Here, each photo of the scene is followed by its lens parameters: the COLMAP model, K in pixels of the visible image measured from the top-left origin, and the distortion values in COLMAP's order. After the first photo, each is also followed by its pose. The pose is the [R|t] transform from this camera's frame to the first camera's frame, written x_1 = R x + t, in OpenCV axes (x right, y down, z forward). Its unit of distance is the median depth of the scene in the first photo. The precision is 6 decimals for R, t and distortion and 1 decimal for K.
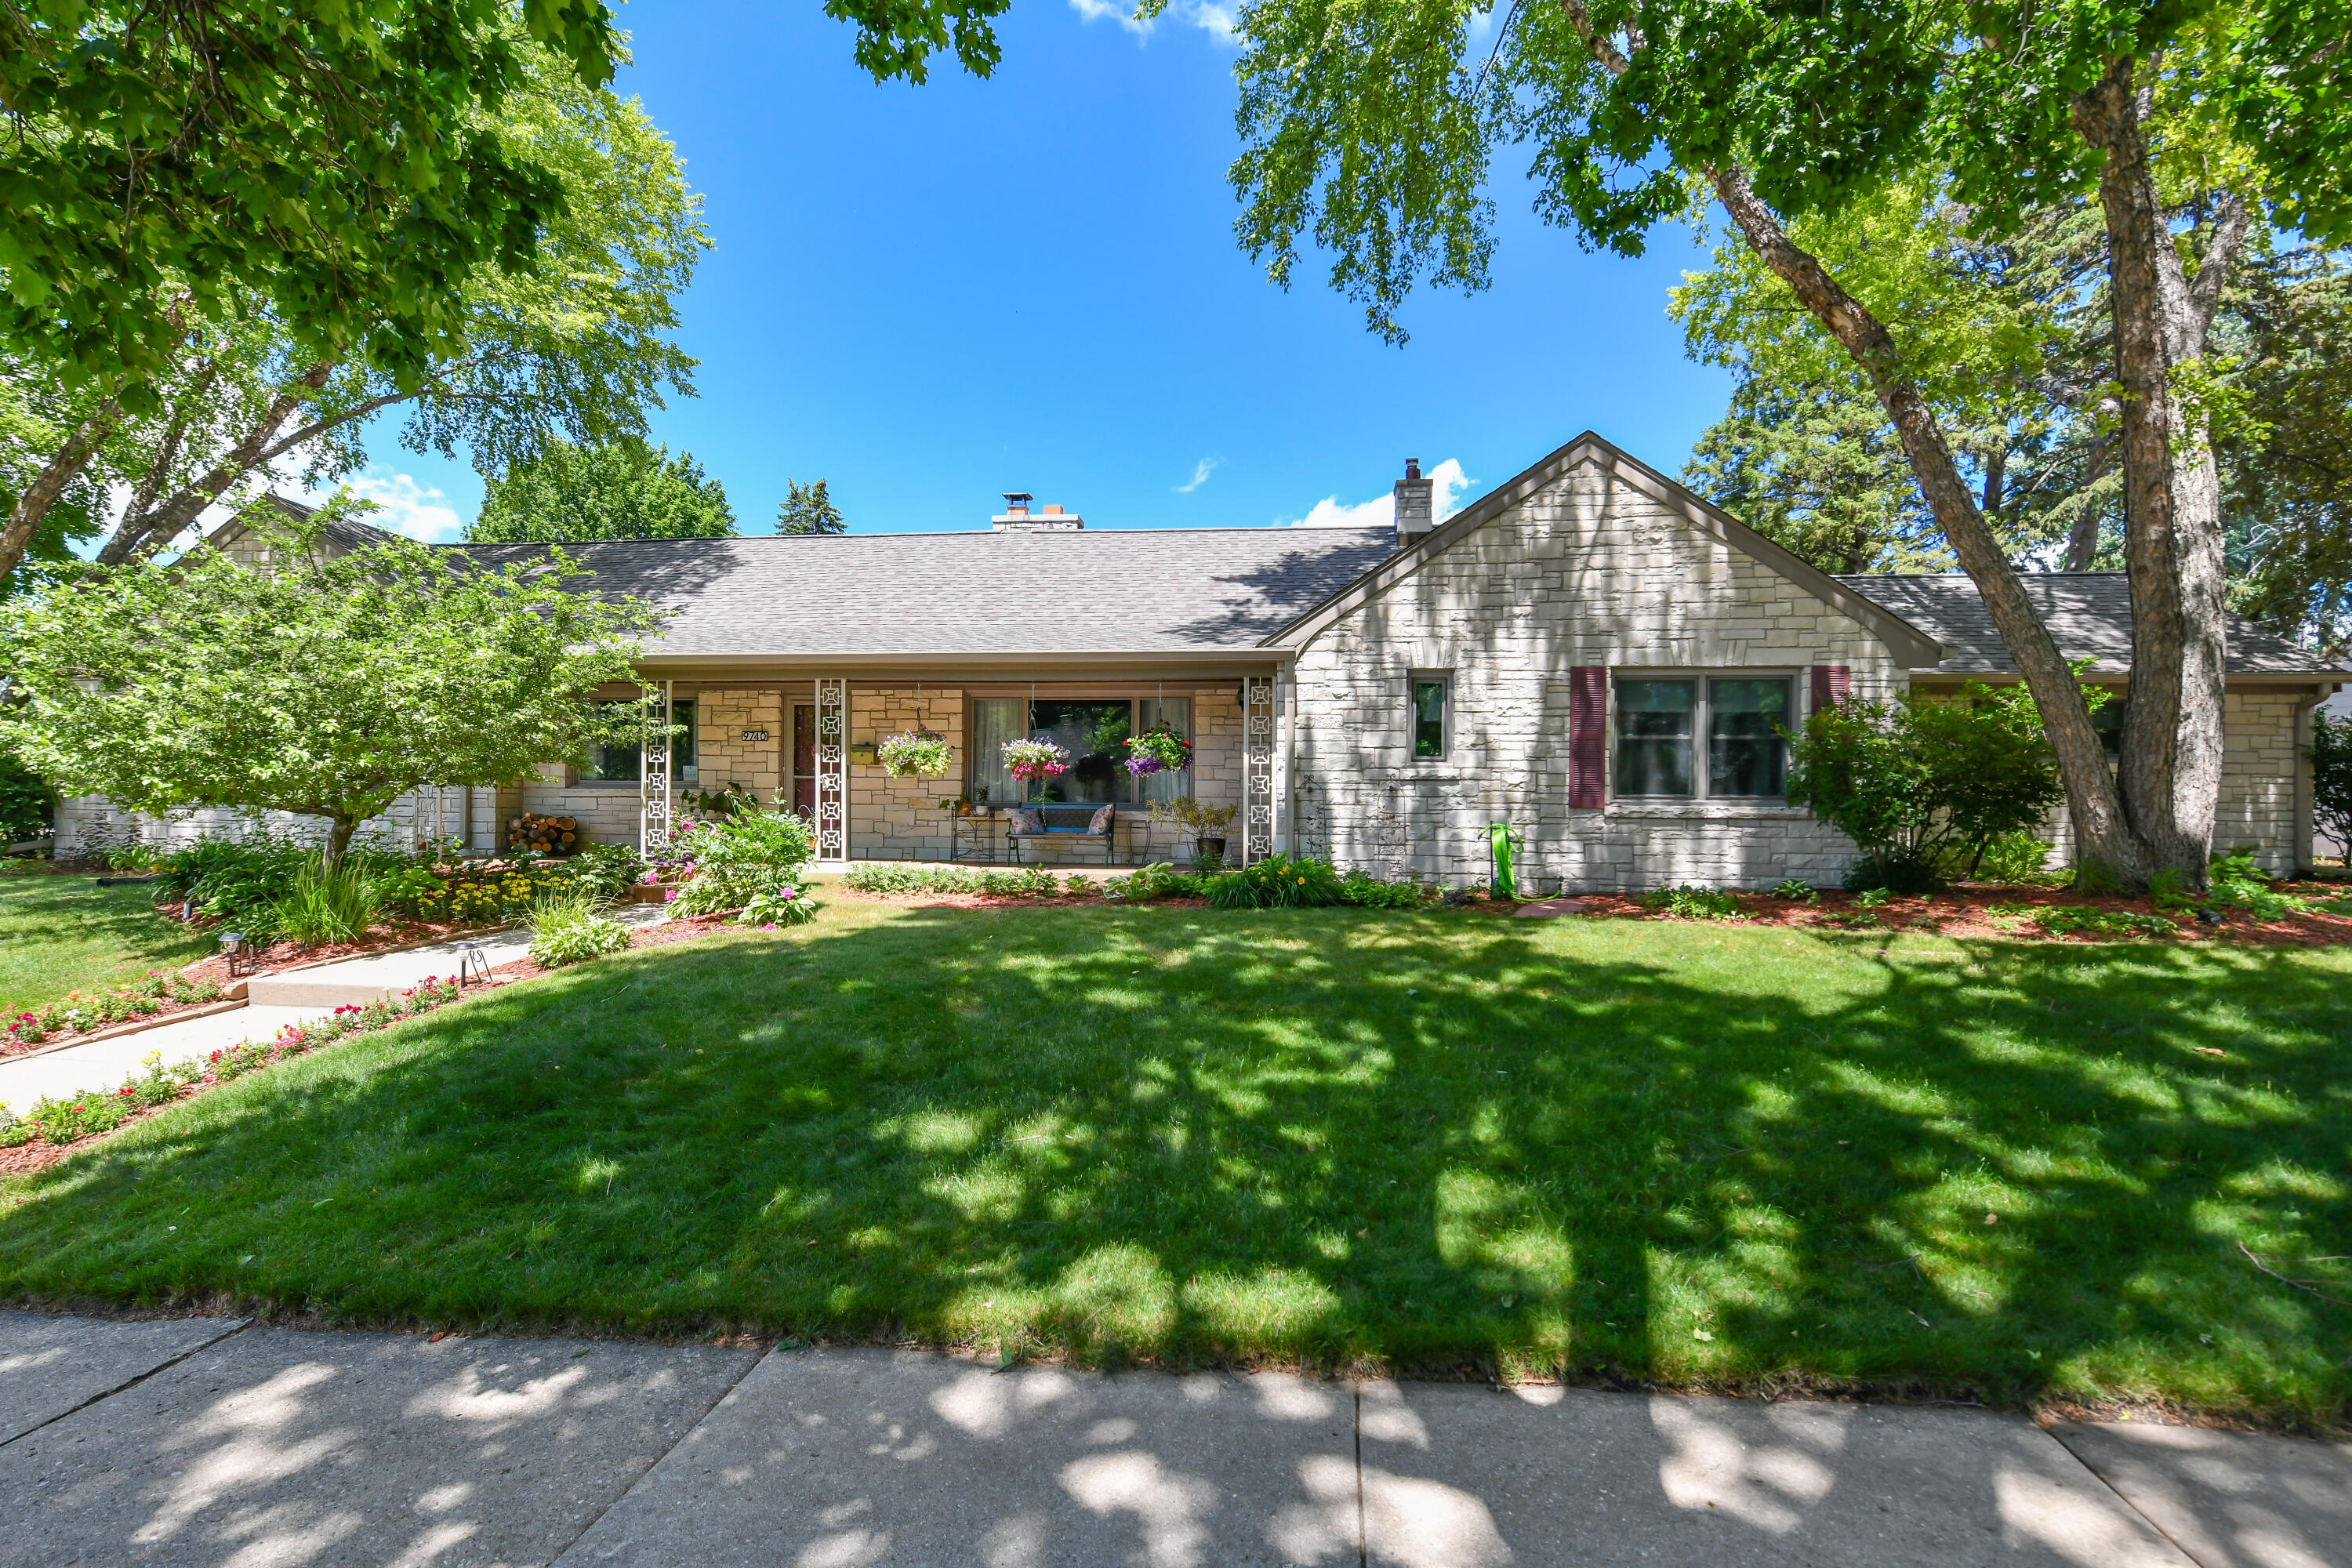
lens RADIAL K [[1005.4, 0, 1184.0], [0, 1005.4, 780.8], [0, 0, 1]] dist [-0.000802, -0.000177]
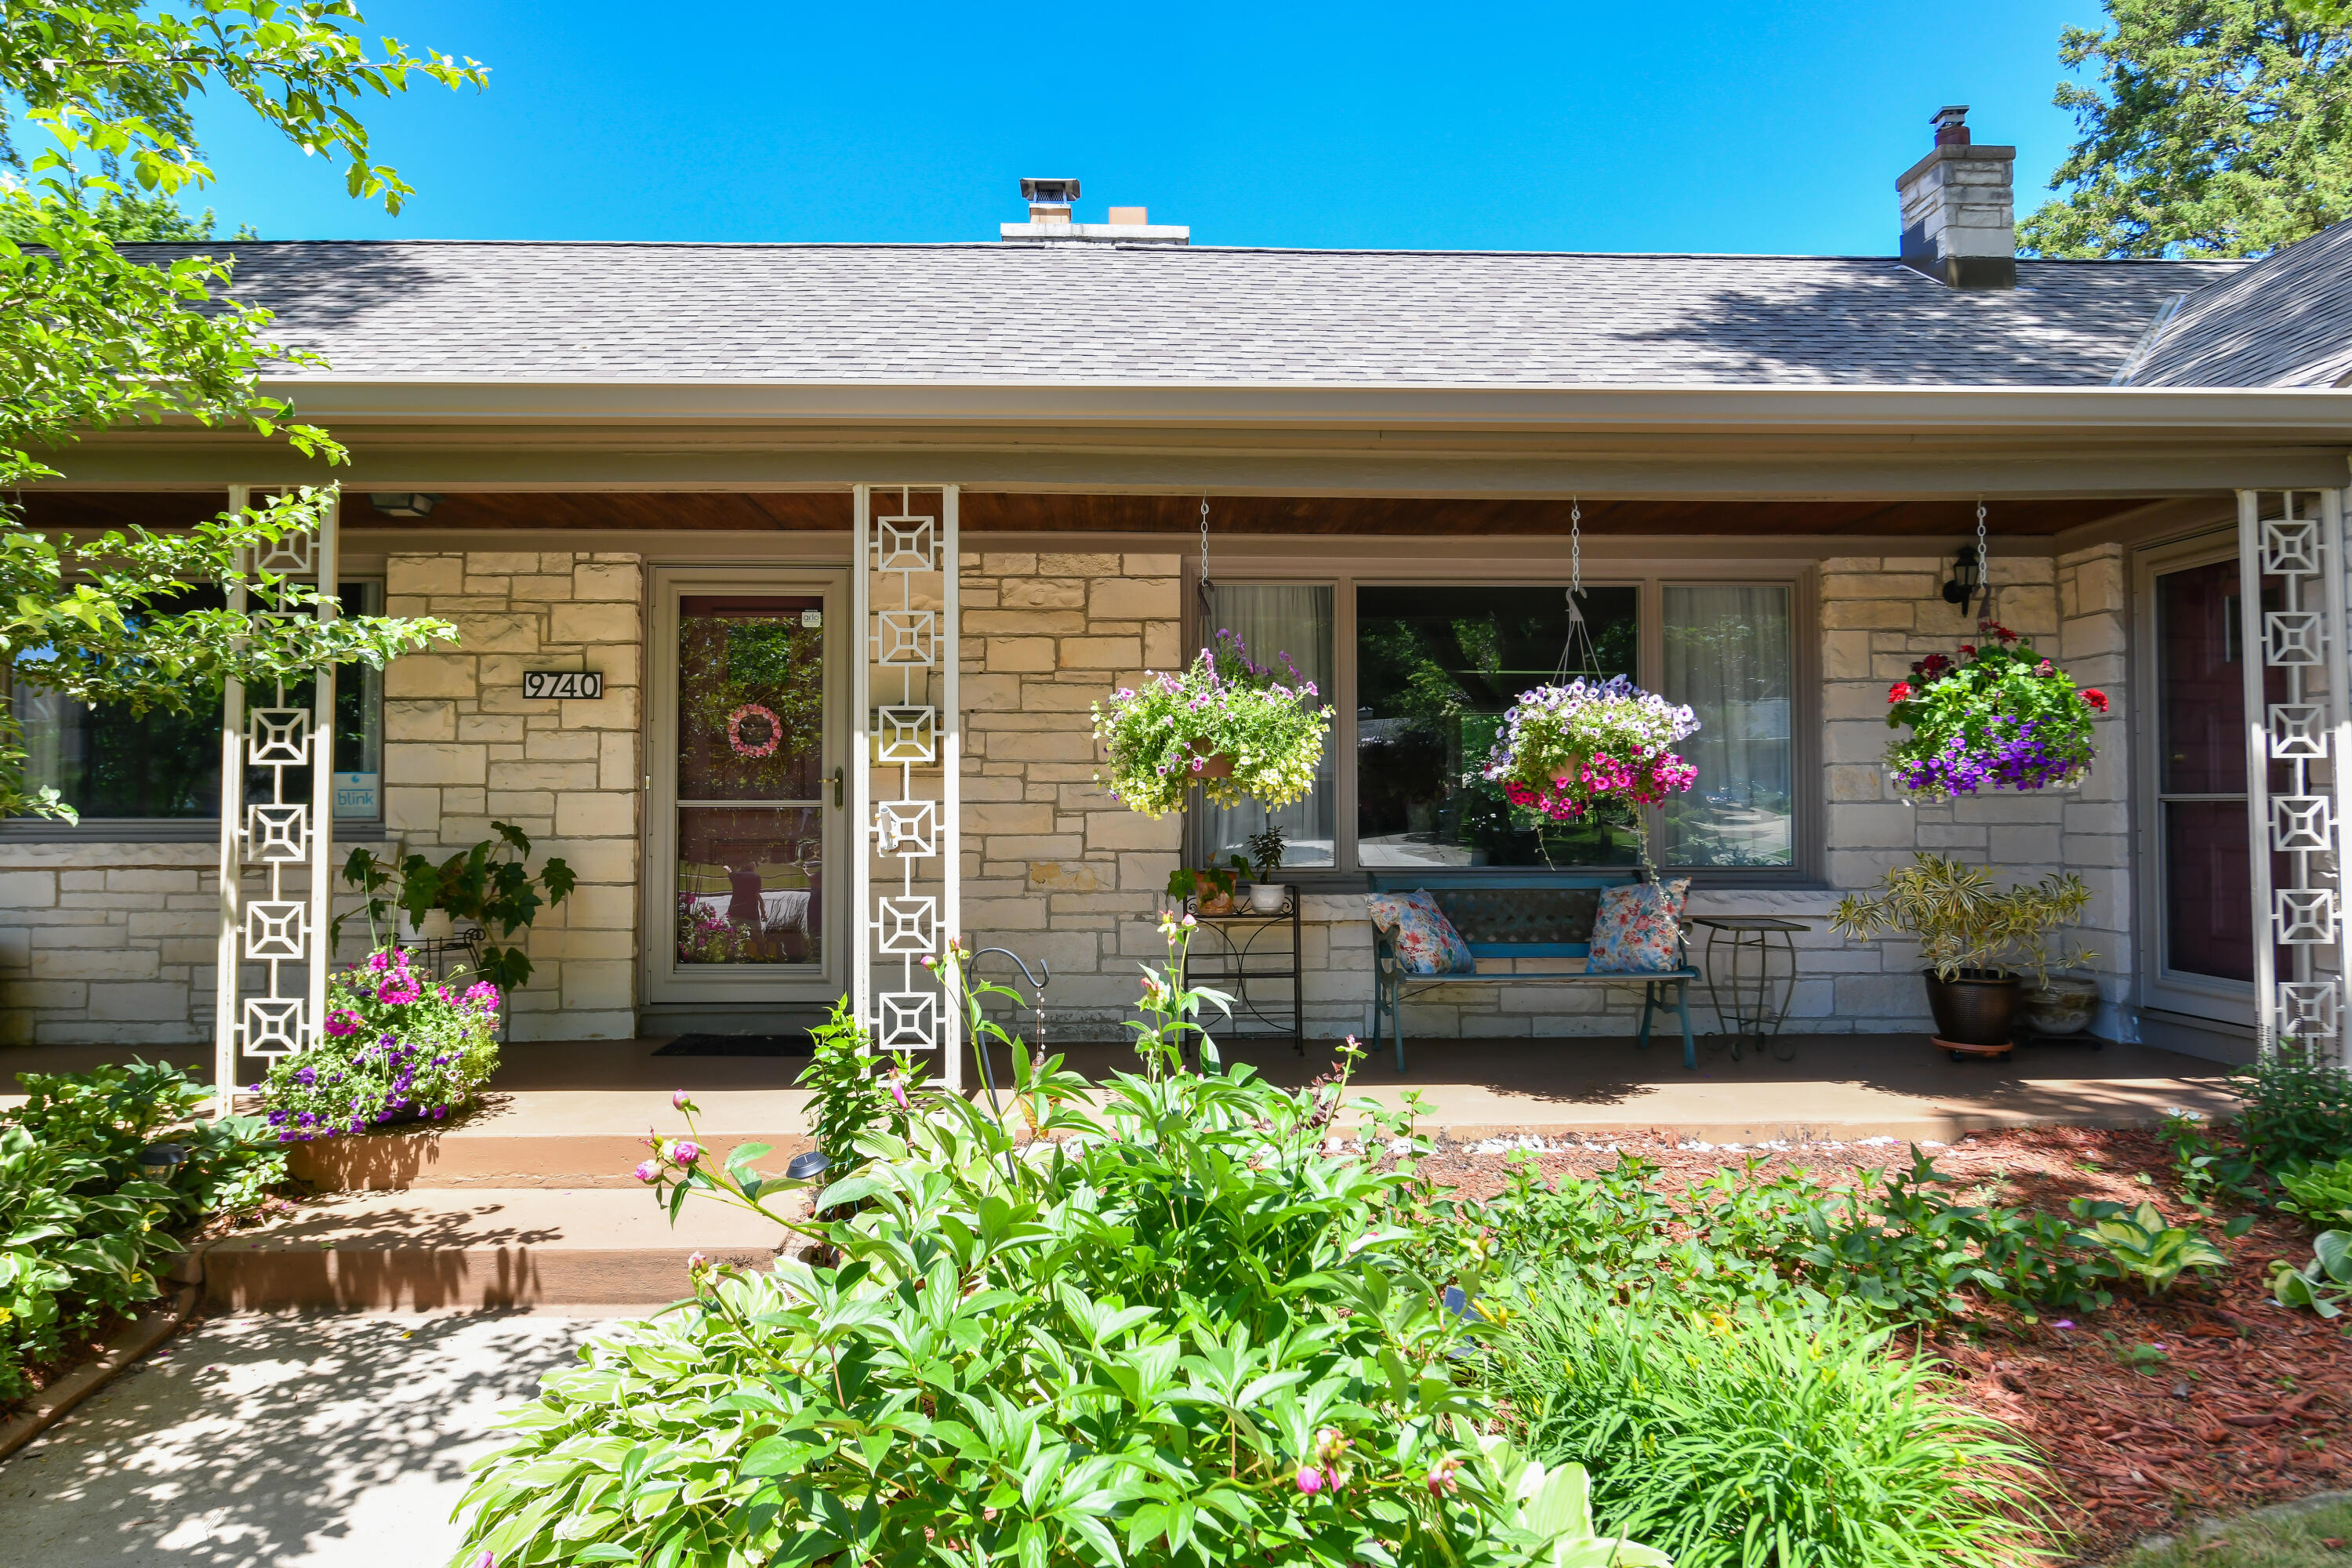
lens RADIAL K [[1395.7, 0, 1164.1], [0, 1395.7, 775.8], [0, 0, 1]] dist [0.009200, -0.000319]
pose [[0.991279, -0.006553, 0.131617, -0.325244], [0.006796, 0.999976, -0.001400, -0.013052], [-0.131605, 0.002282, 0.991300, 0.568785]]
